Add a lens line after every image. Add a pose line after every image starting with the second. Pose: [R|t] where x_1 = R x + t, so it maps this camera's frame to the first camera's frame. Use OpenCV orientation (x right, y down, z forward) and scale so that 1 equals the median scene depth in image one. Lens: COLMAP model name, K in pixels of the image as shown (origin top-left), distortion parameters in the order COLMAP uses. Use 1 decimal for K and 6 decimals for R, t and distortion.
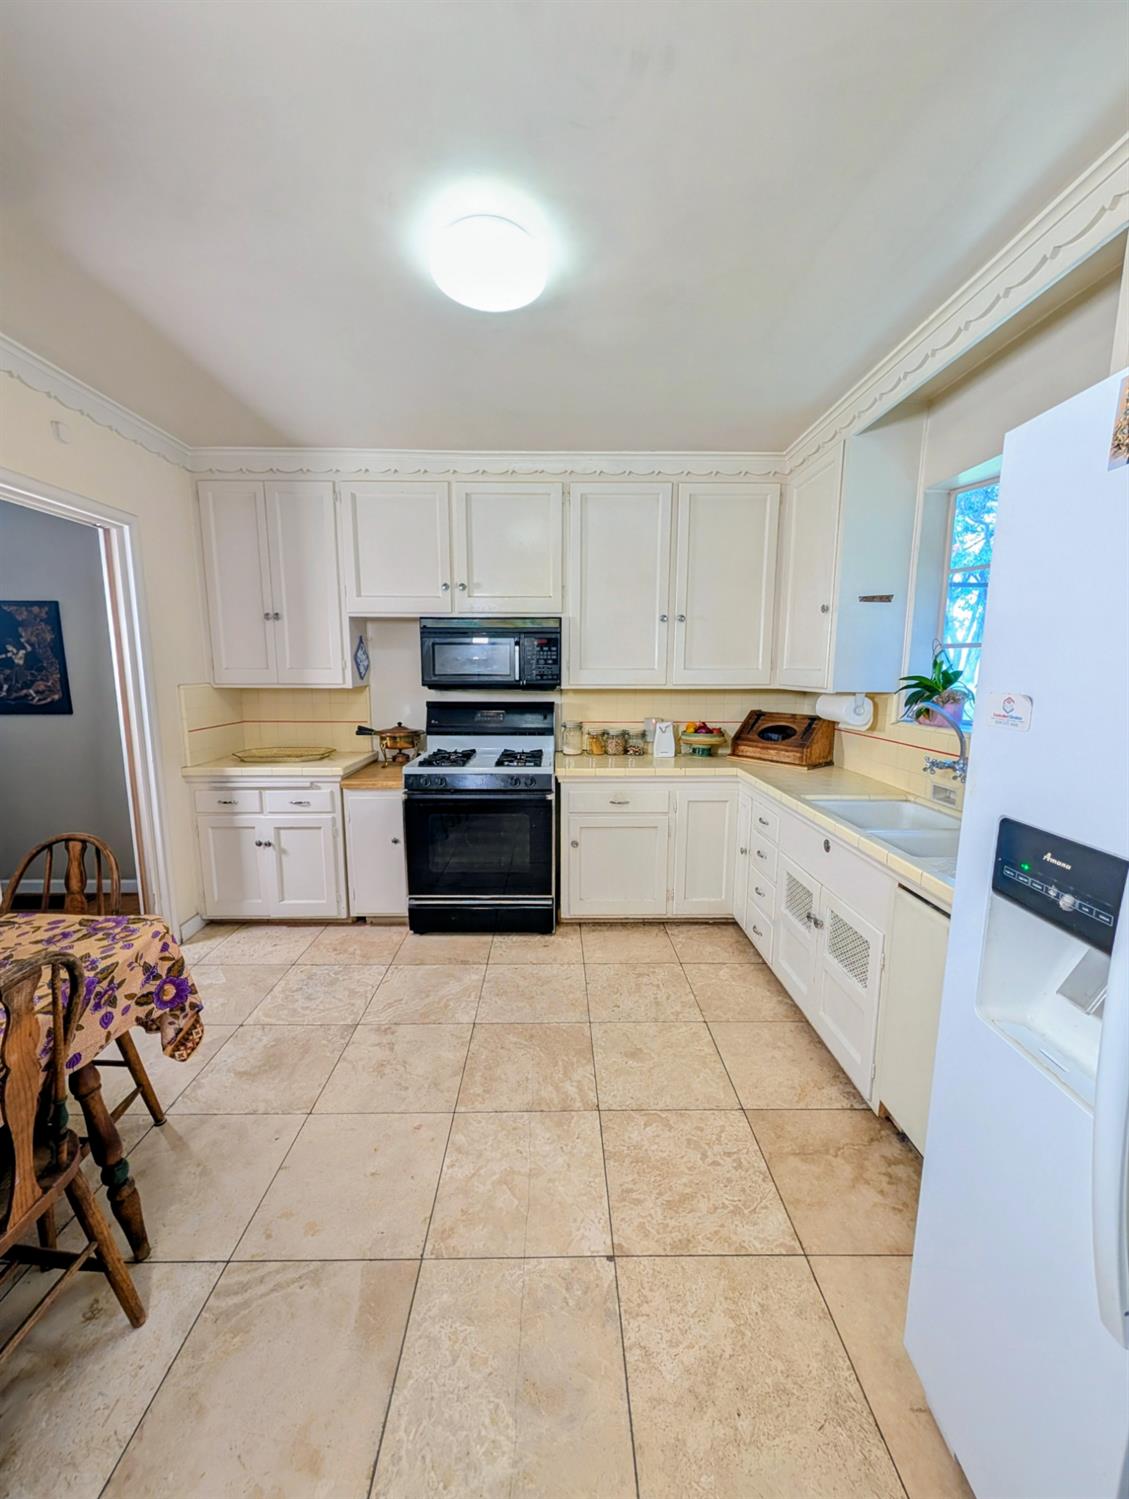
lens RADIAL K [[571.2, 0, 548.2], [0, 571.2, 756.3], [0, 0, 1]] dist [0.001403, 0.000220]
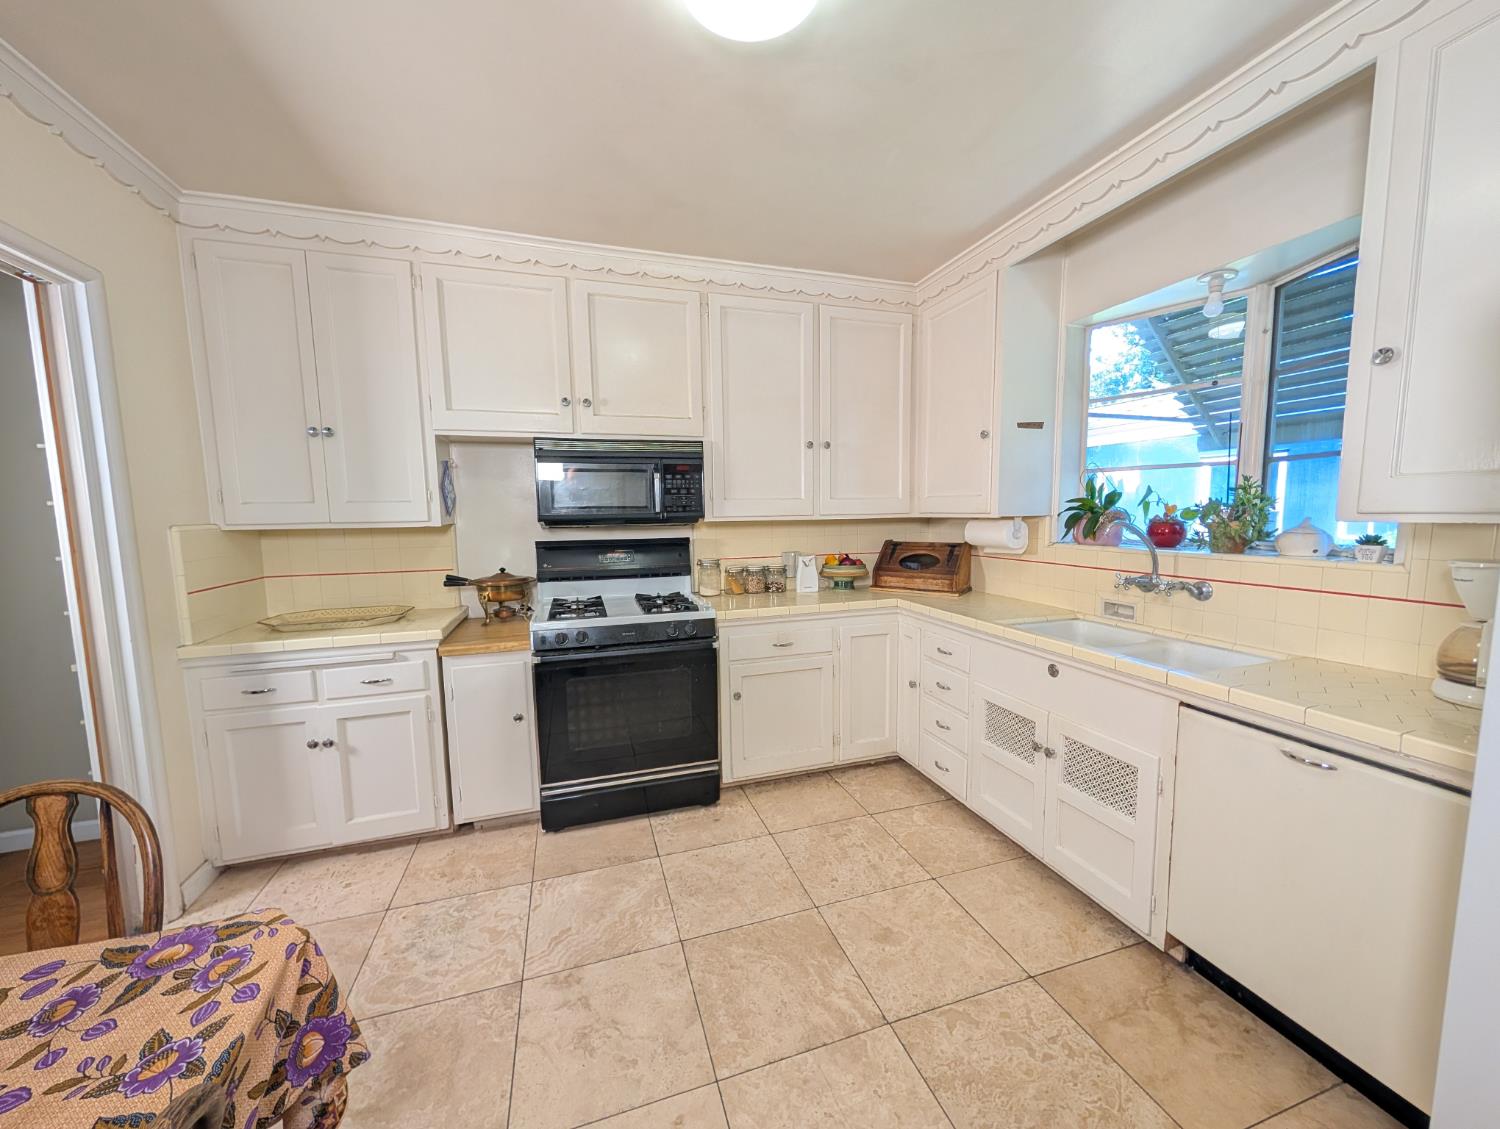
lens RADIAL K [[571.6, 0, 750.6], [0, 571.6, 572.4], [0, 0, 1]] dist [0.001403, 0.000220]
pose [[0.954054, -0.047178, 0.295899, -0.185508], [0.060716, 0.997479, -0.036728, -0.003086], [-0.293420, 0.053006, 0.954513, 0.145626]]
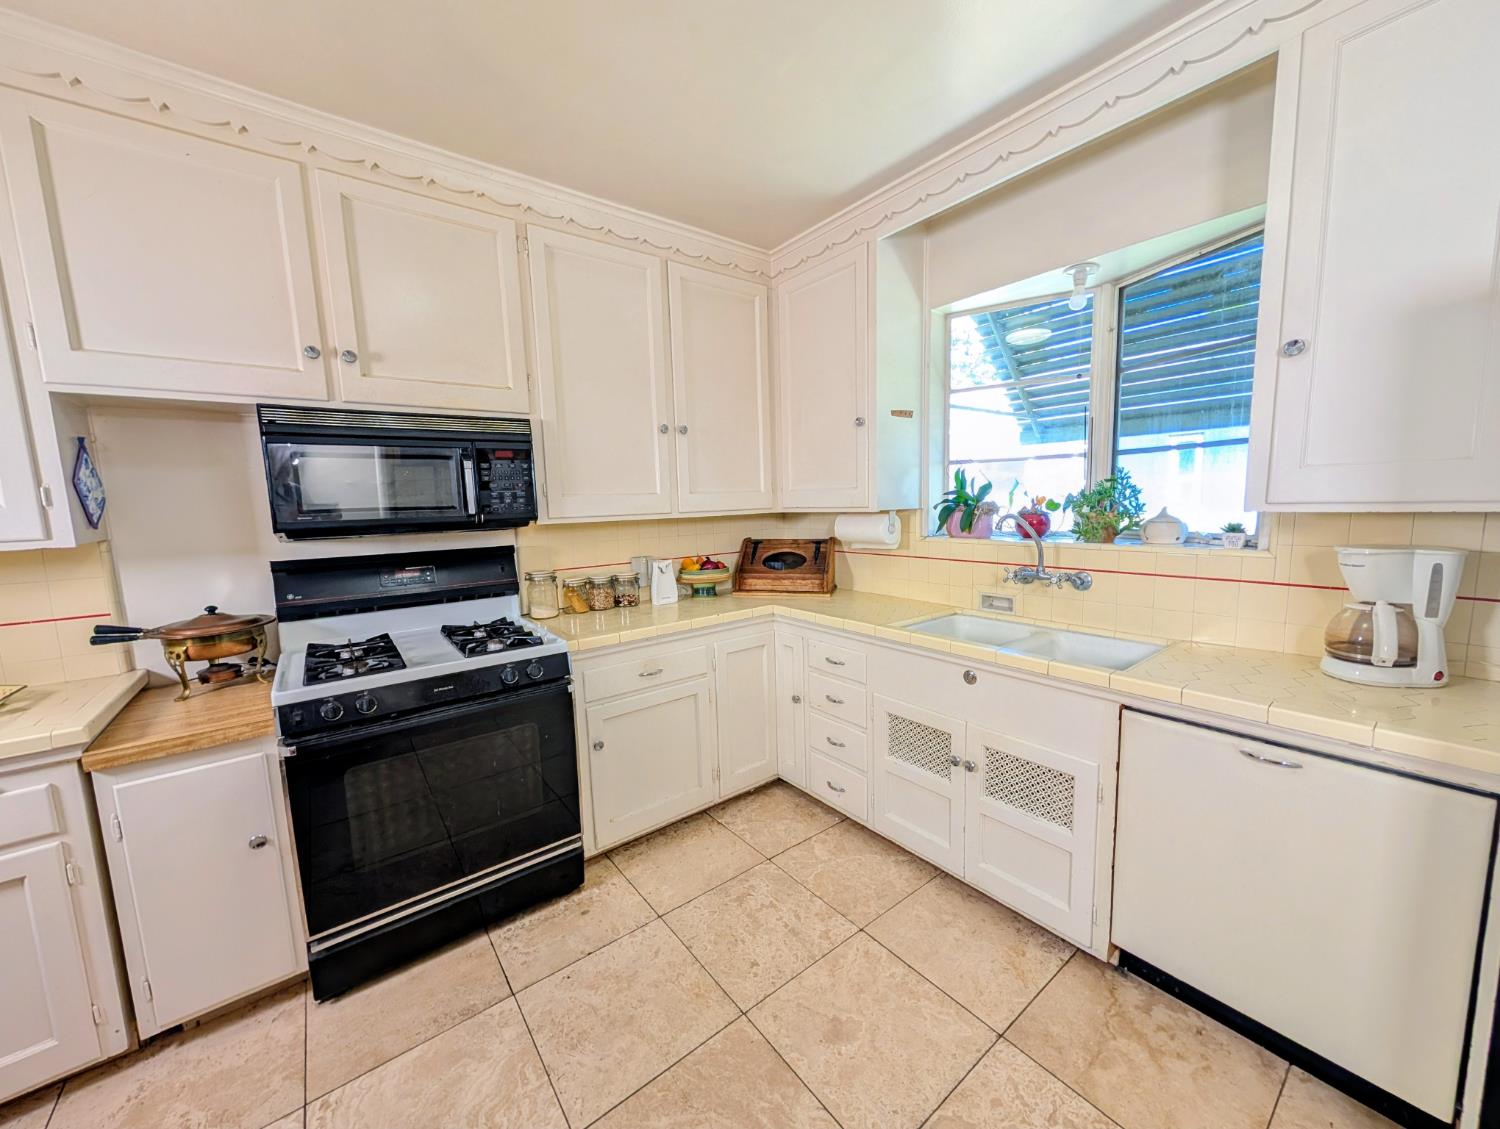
lens RADIAL K [[571.6, 0, 753.7], [0, 571.6, 571.7], [0, 0, 1]] dist [0.001403, 0.000220]
pose [[0.792335, -0.101586, 0.601569, -0.200708], [0.122841, 0.992409, 0.005790, -0.036657], [-0.597591, 0.069310, 0.798800, 0.319981]]
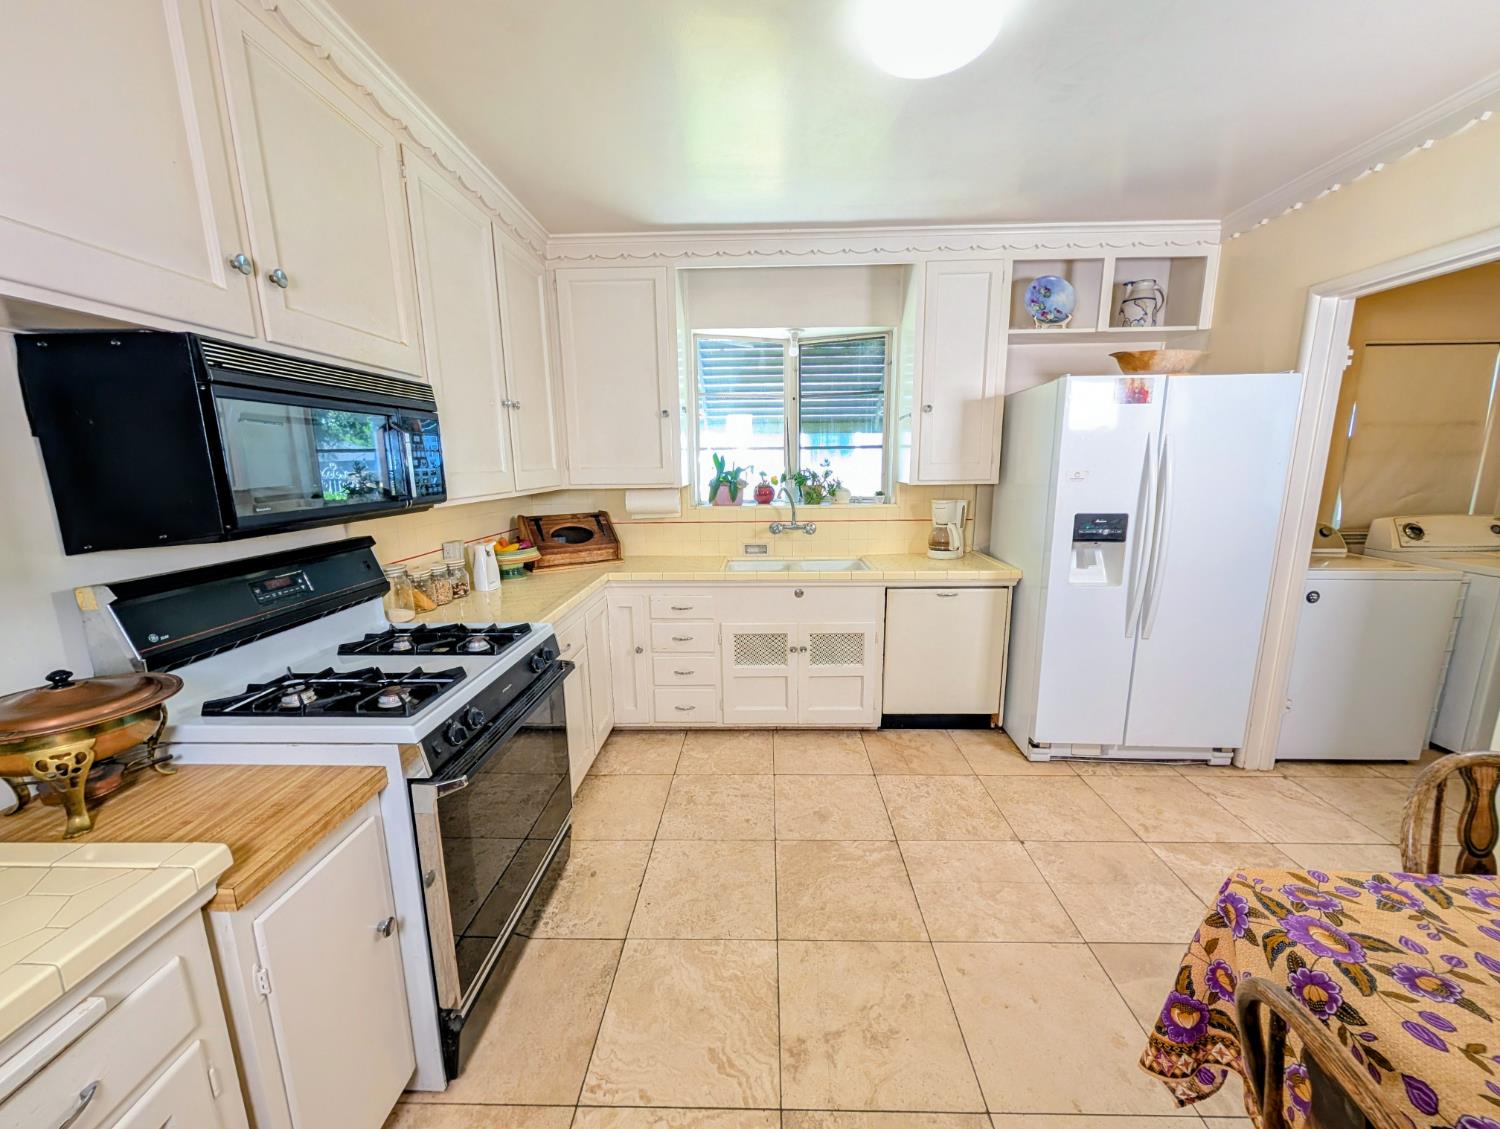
lens RADIAL K [[571.6, 0, 763.6], [0, 571.6, 571.6], [0, 0, 1]] dist [0.001403, 0.000220]
pose [[0.020509, -0.194157, 0.980756, -0.588194], [0.163300, 0.968439, 0.188304, -0.116064], [-0.986363, 0.156295, 0.051567, 0.678310]]
